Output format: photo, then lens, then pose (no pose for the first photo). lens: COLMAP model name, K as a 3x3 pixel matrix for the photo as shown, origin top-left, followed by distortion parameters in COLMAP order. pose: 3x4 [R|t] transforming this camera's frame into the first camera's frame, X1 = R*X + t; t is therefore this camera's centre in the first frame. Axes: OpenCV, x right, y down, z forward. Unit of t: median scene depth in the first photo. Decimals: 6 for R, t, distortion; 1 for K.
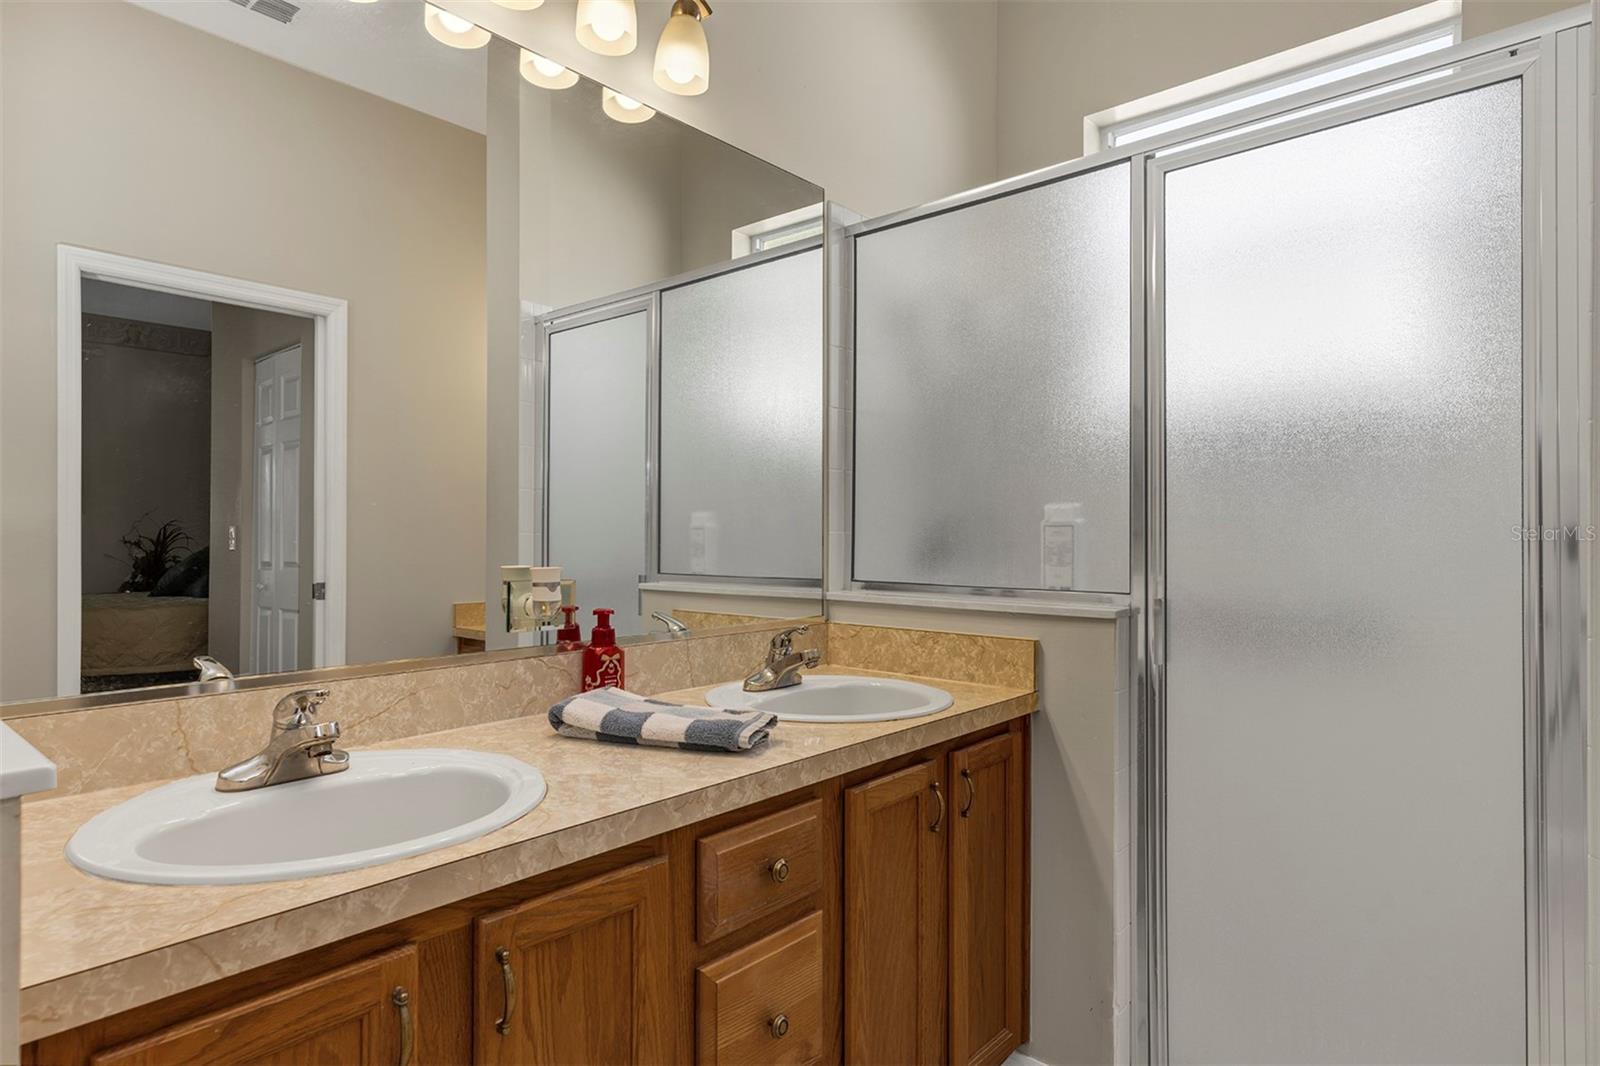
lens RADIAL K [[862.9, 0, 794.4], [0, 862.9, 528.3], [0, 0, 1]] dist [0.001936, 0.001091]
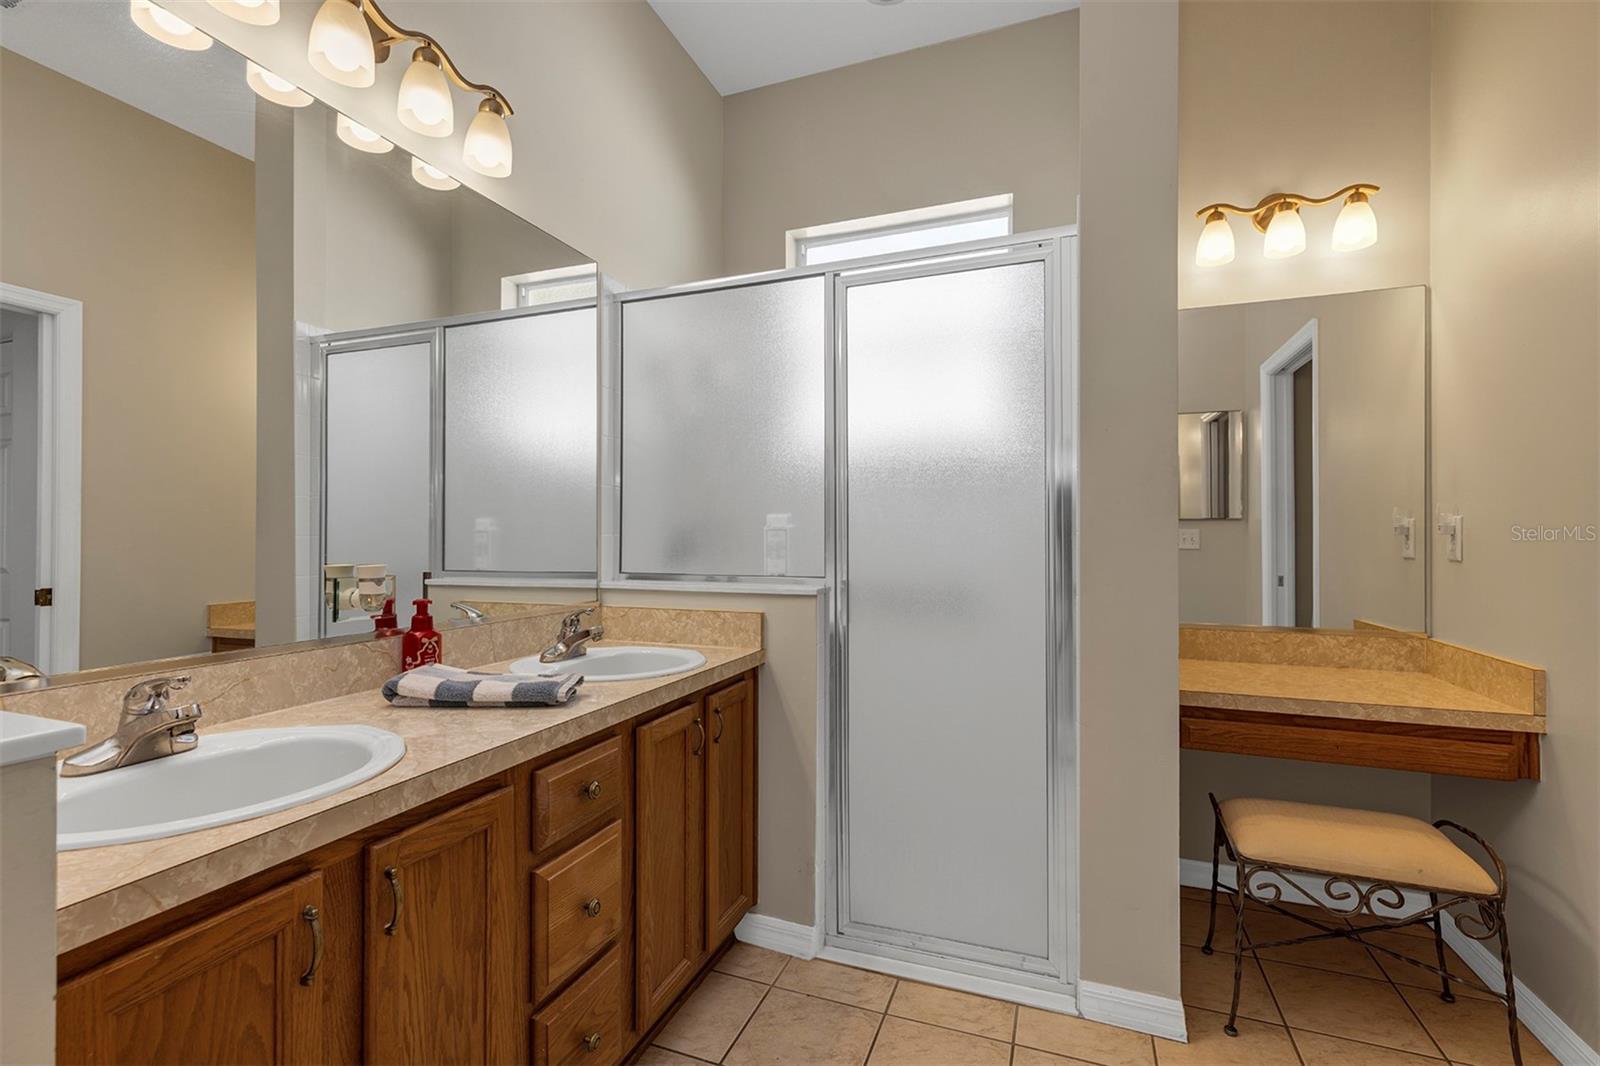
lens RADIAL K [[716.3, 0, 796.9], [0, 716.3, 529.3], [0, 0, 1]] dist [-0.001676, -0.000069]
pose [[0.932958, 0.000894, 0.359984, -0.103868], [0.000180, 0.999996, -0.002950, -0.000471], [-0.359985, 0.002817, 0.932954, -0.117314]]
